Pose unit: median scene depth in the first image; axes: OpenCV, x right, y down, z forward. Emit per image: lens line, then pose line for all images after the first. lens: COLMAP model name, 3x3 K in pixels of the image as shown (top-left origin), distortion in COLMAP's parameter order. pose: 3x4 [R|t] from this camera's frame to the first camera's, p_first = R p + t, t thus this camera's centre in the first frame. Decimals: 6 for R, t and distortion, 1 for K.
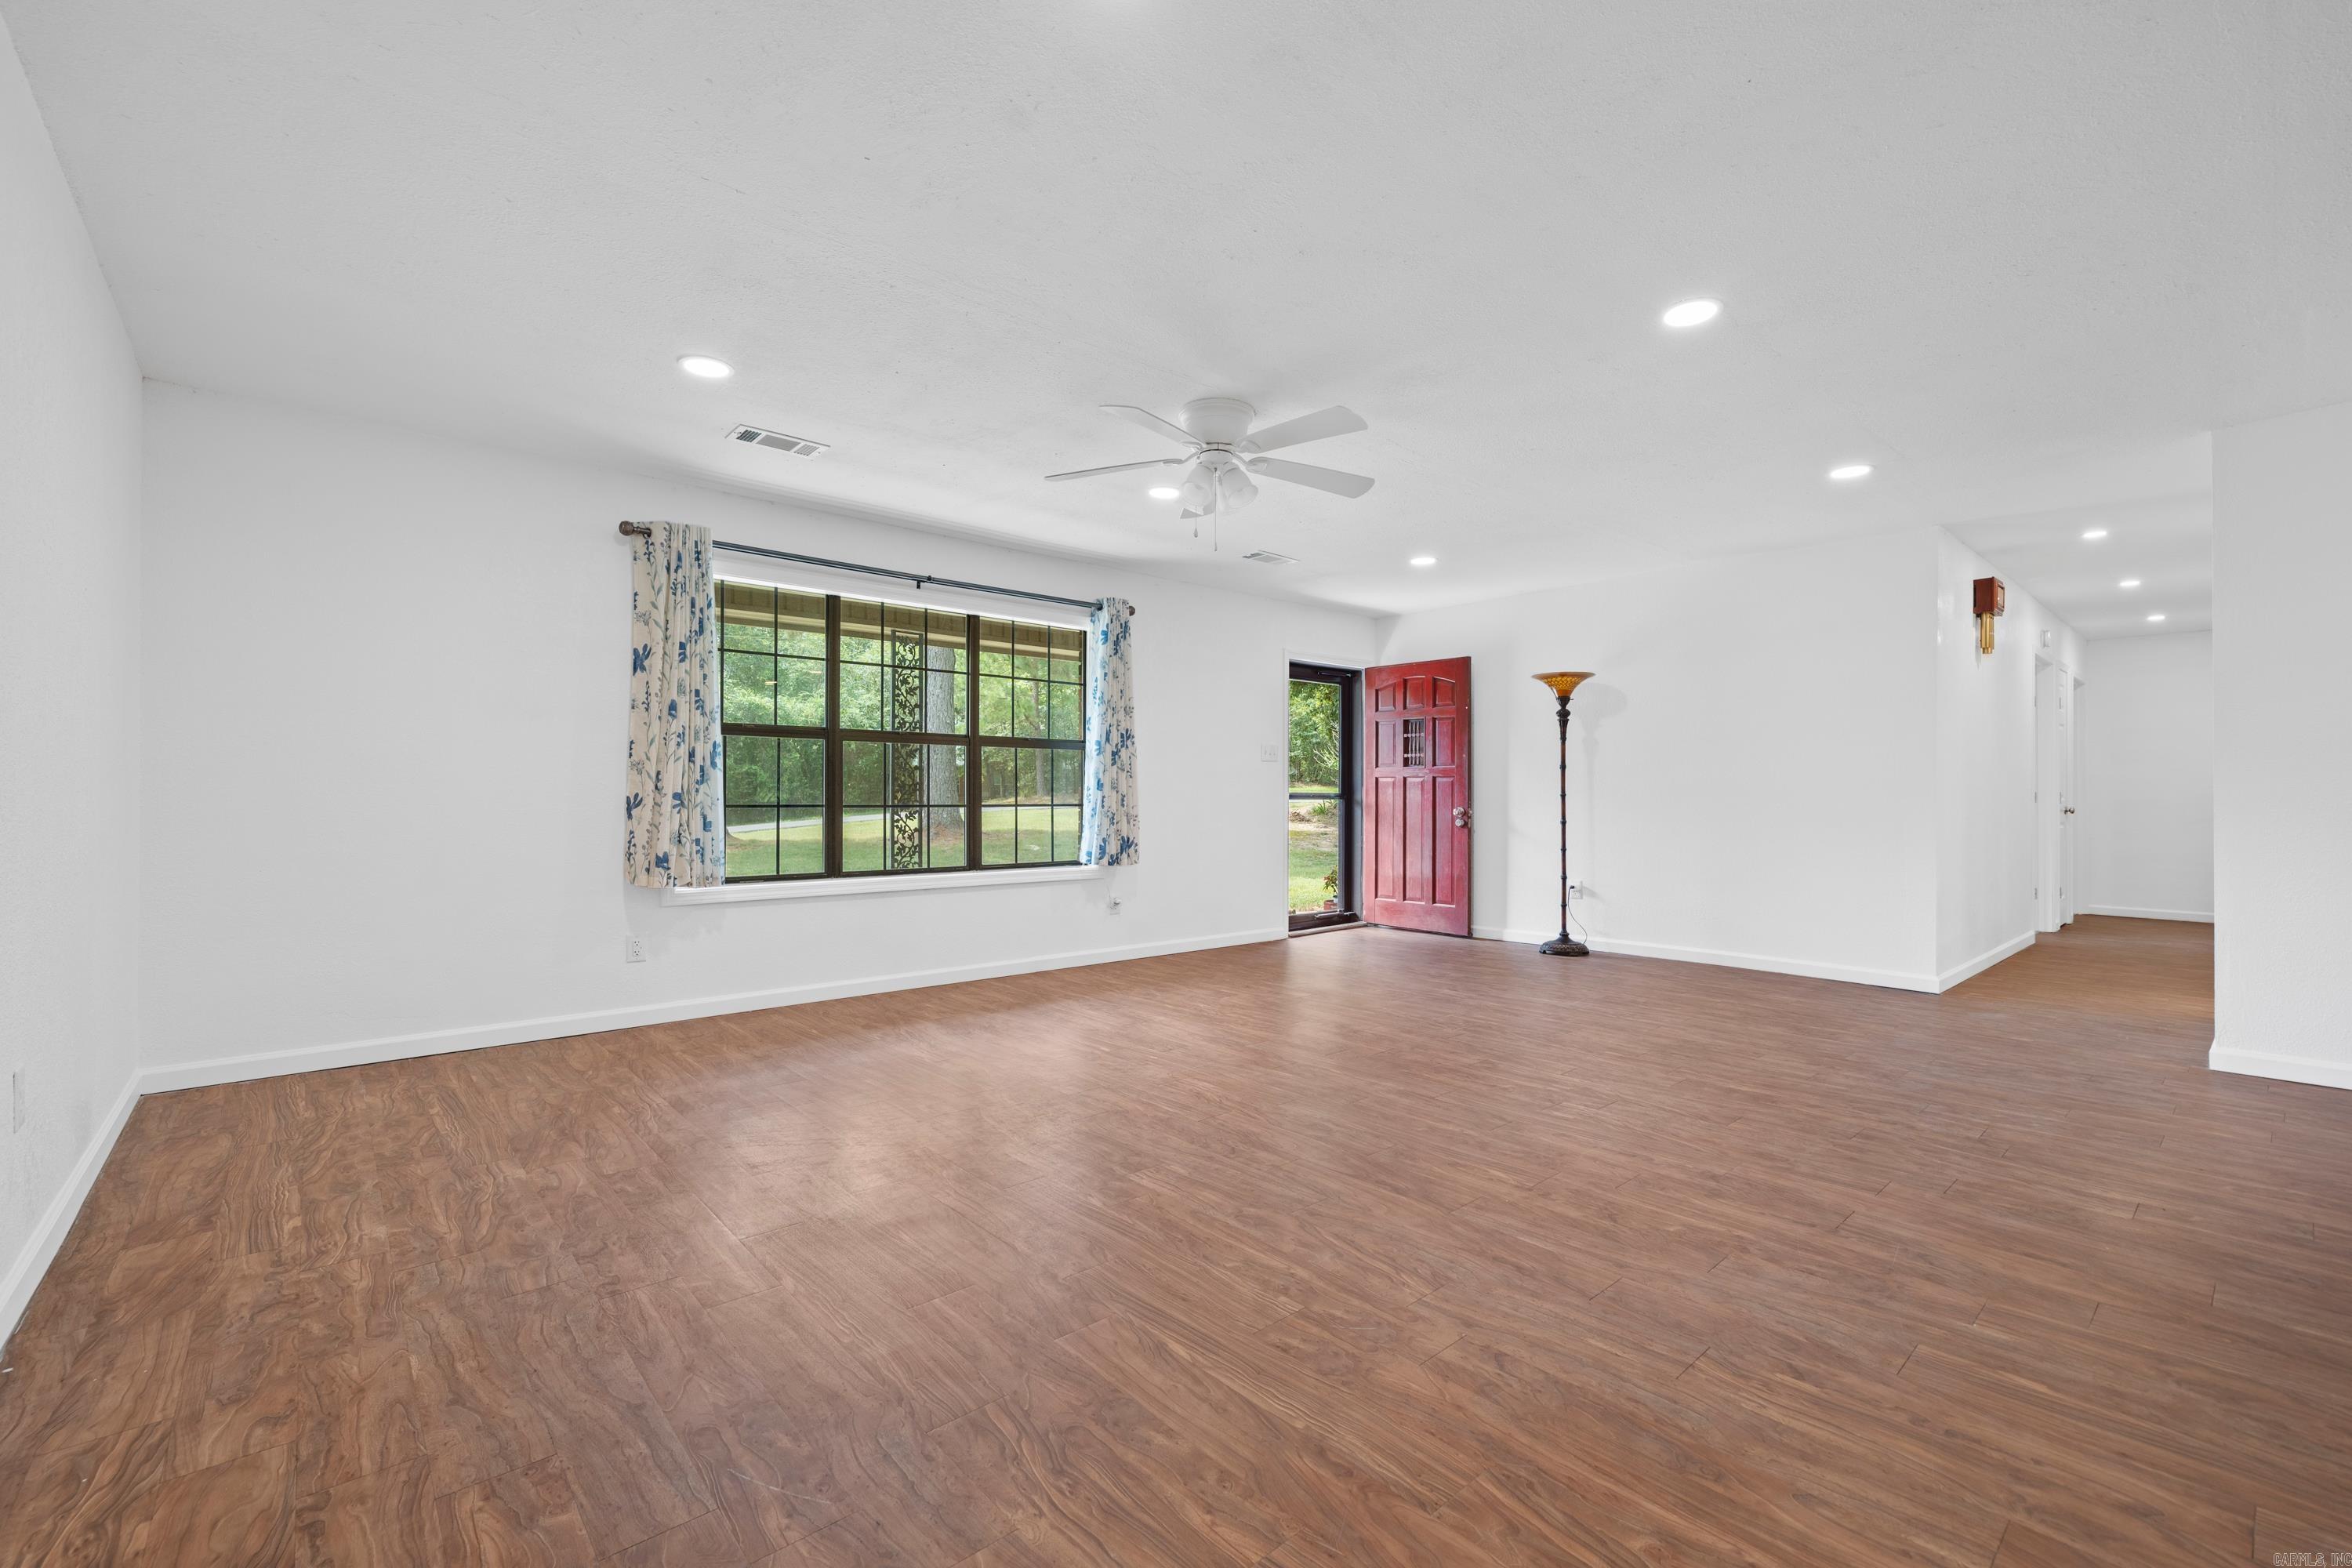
lens RADIAL K [[986.8, 0, 1194.8], [0, 986.8, 801.8], [0, 0, 1]] dist [-0.001942, 0.000182]
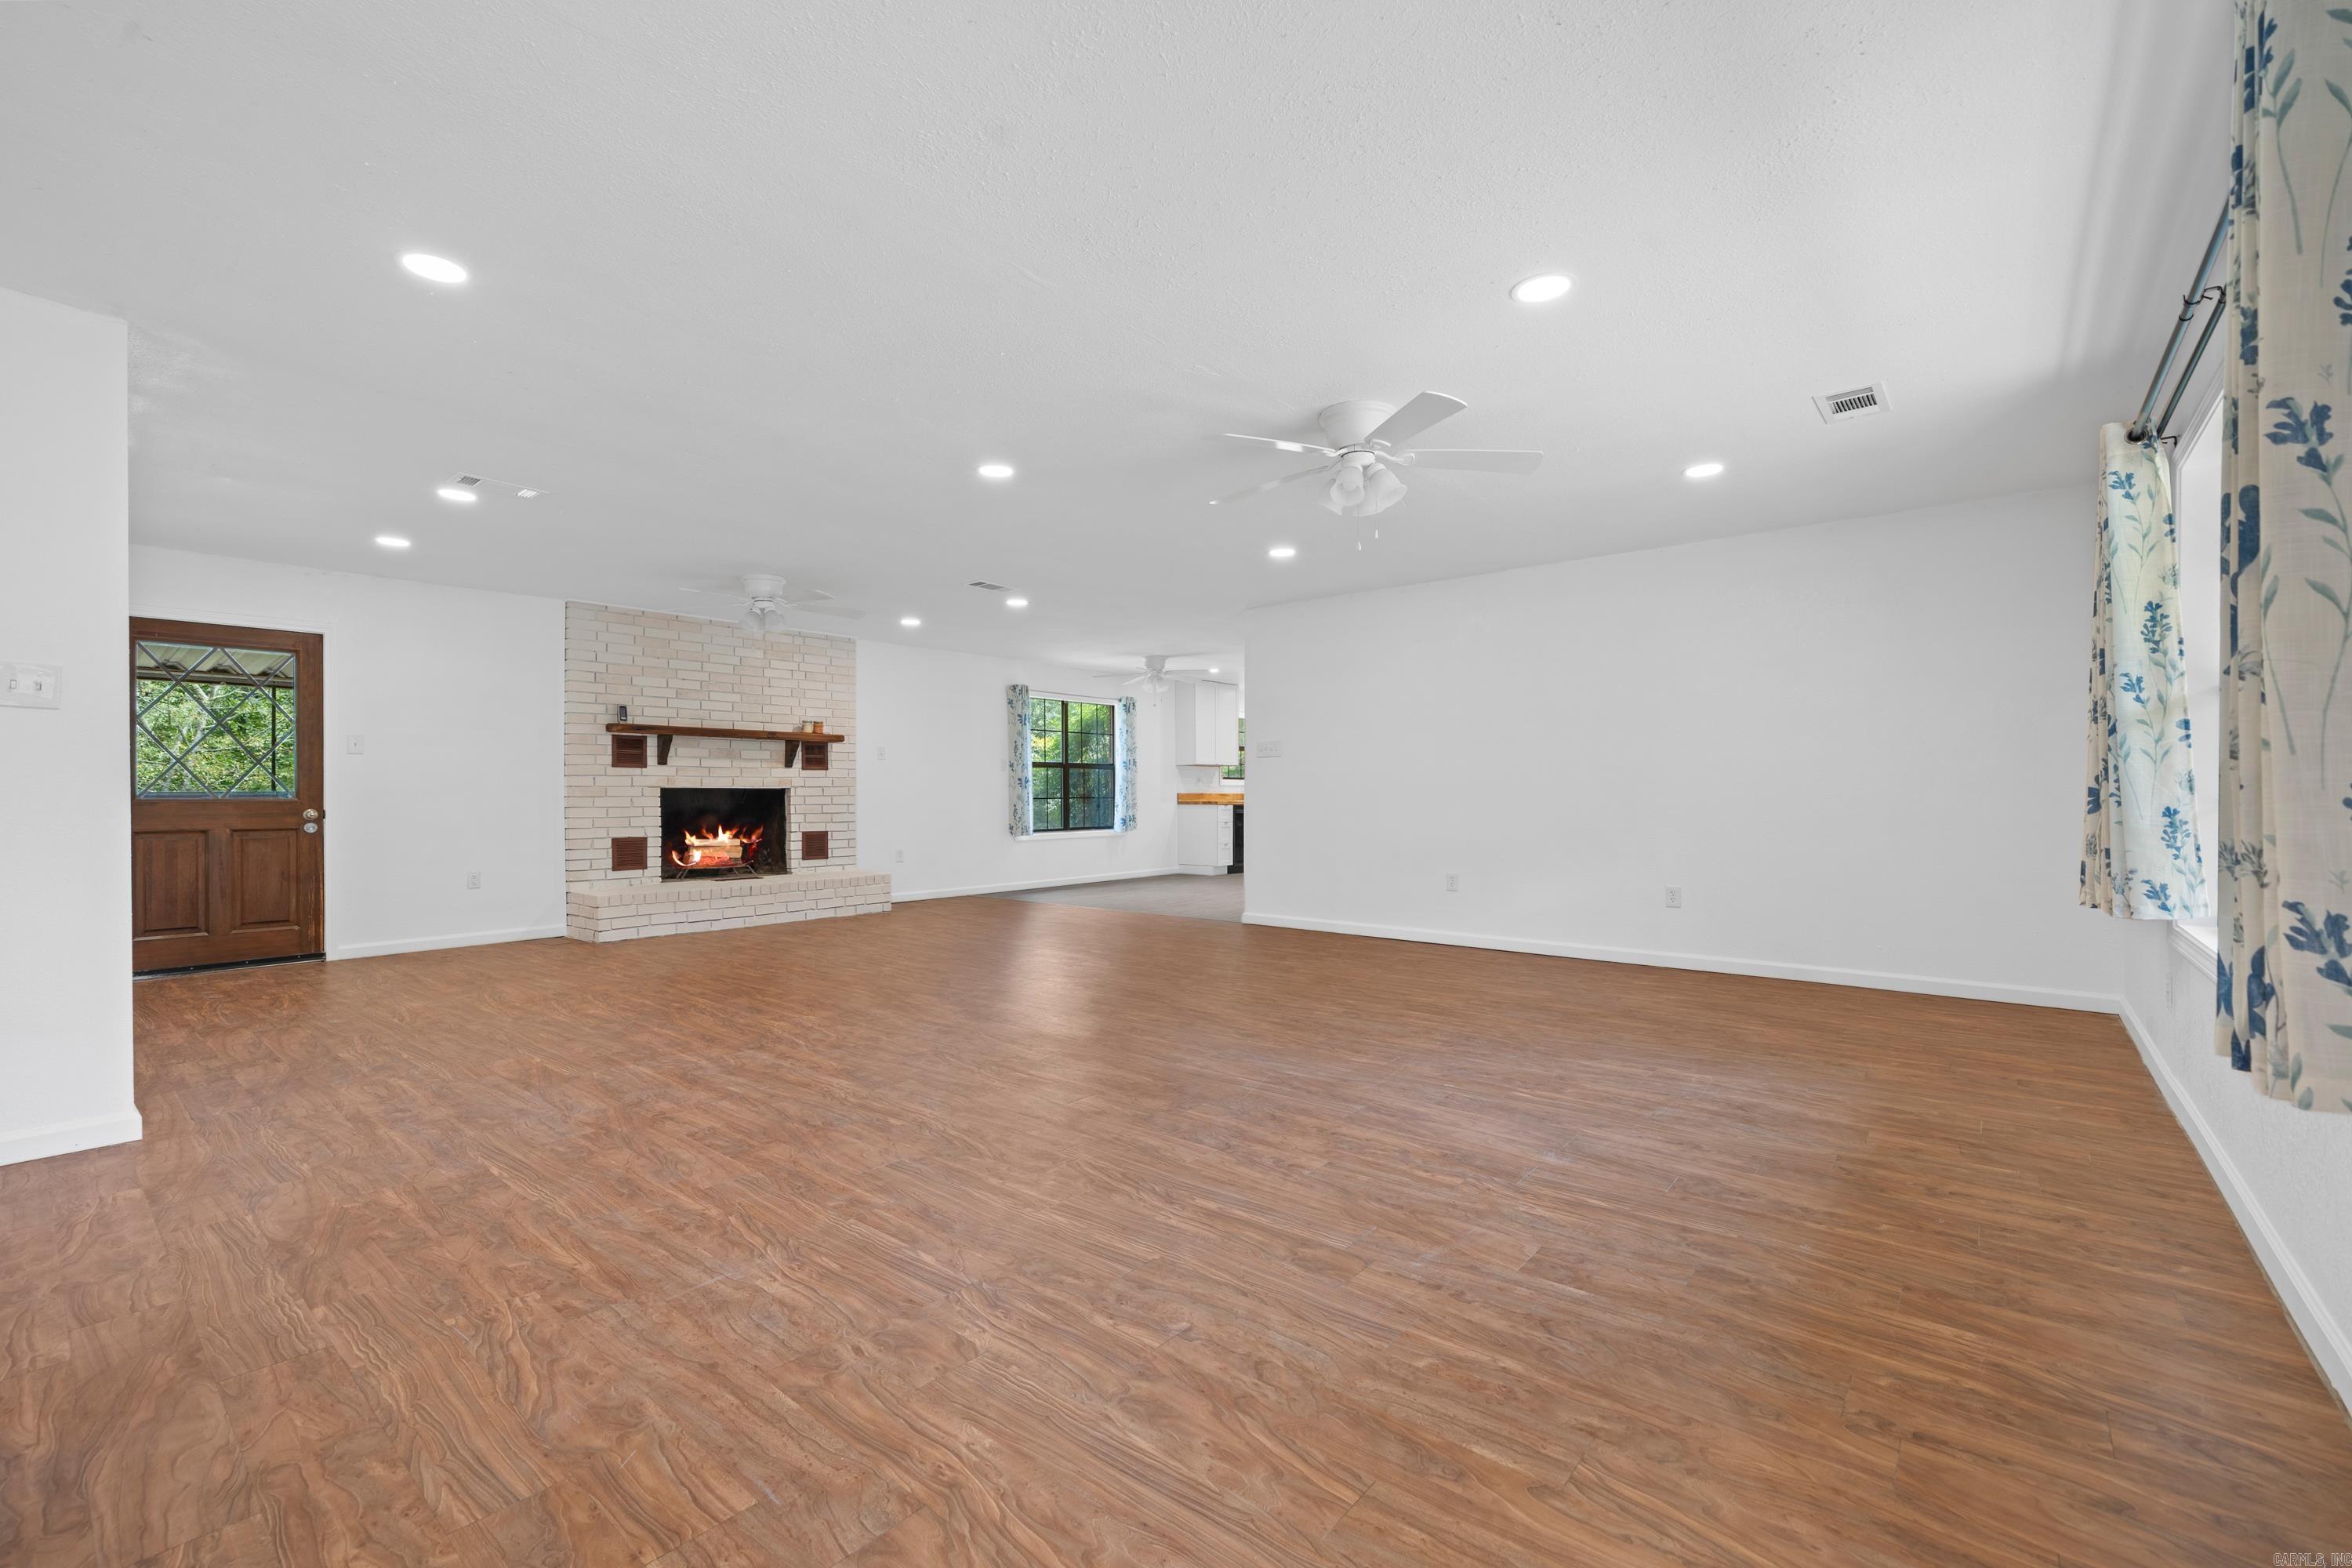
lens RADIAL K [[986.8, 0, 1183.3], [0, 986.8, 785.3], [0, 0, 1]] dist [-0.001942, 0.000182]
pose [[-0.989819, -0.000136, -0.142334, 0.284763], [0.000368, 0.999994, -0.003514, -0.004919], [0.142333, -0.003531, -0.989812, 1.644488]]
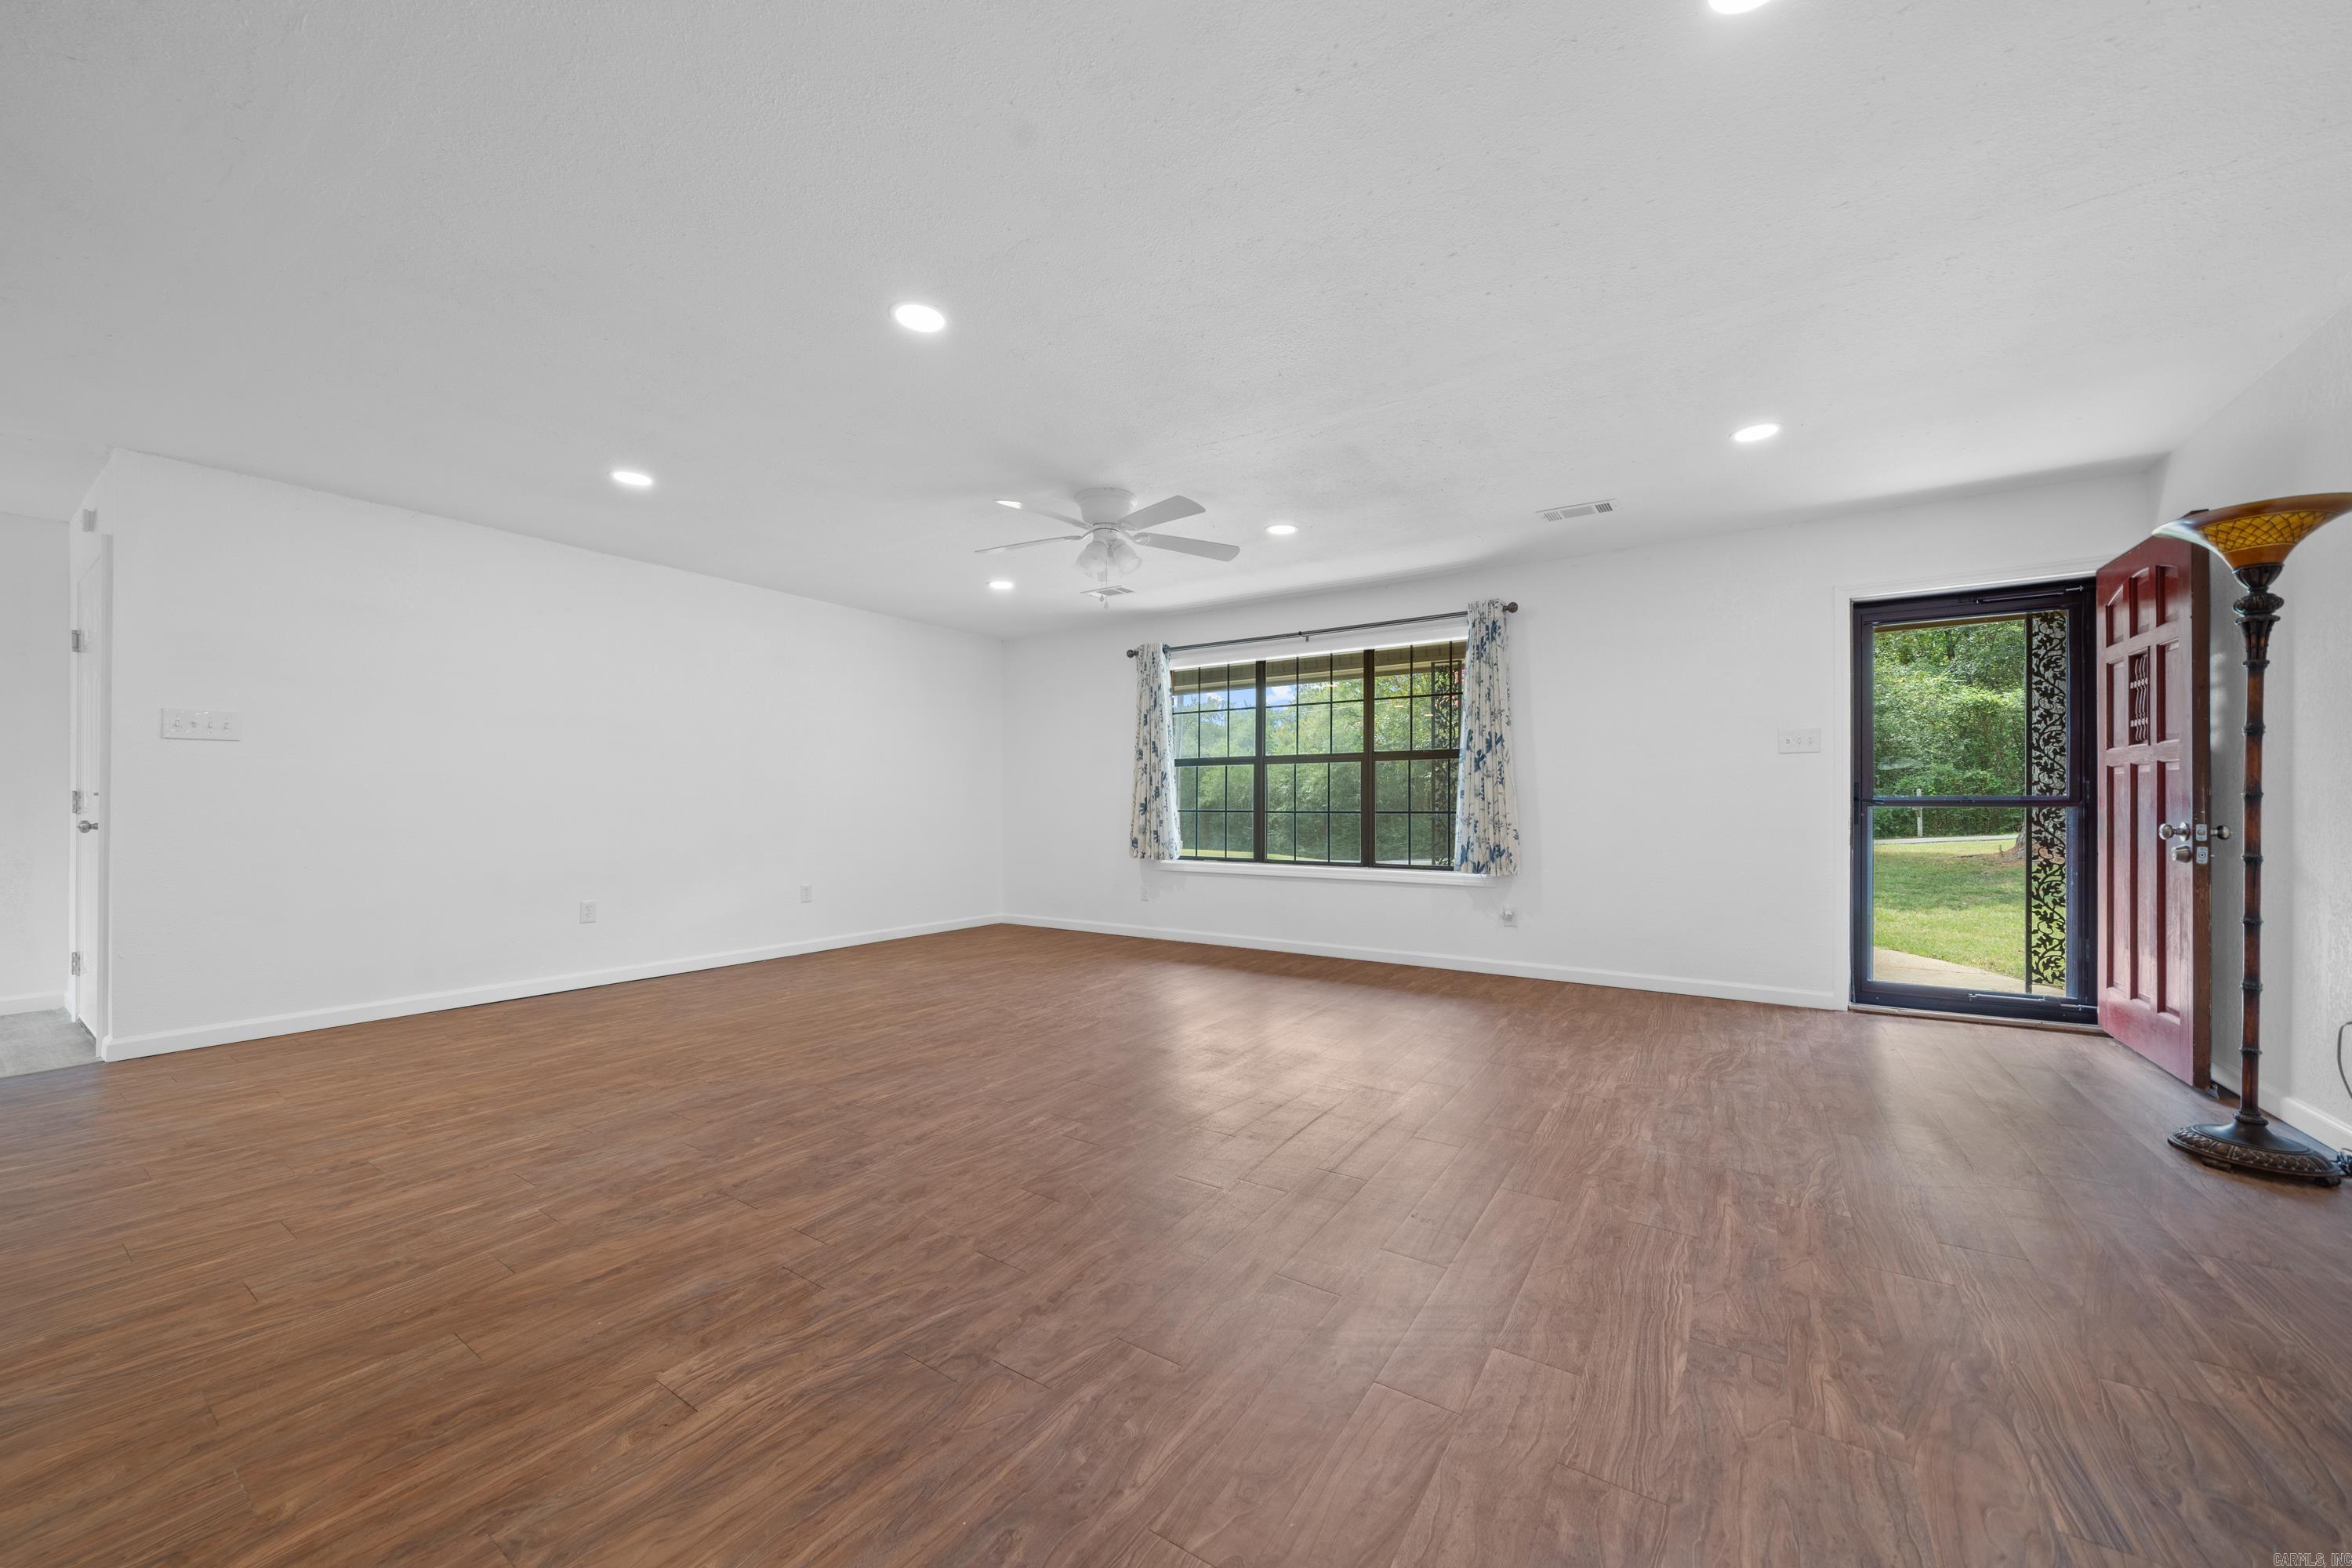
lens RADIAL K [[866.6, 0, 1171.8], [0, 866.6, 802.4], [0, 0, 1]] dist [-0.007279, -0.000327]
pose [[0.248825, -0.006442, -0.968527, 0.923861], [-0.003438, 0.999966, -0.007535, 0.001426], [0.968542, 0.005205, 0.248794, 0.671182]]
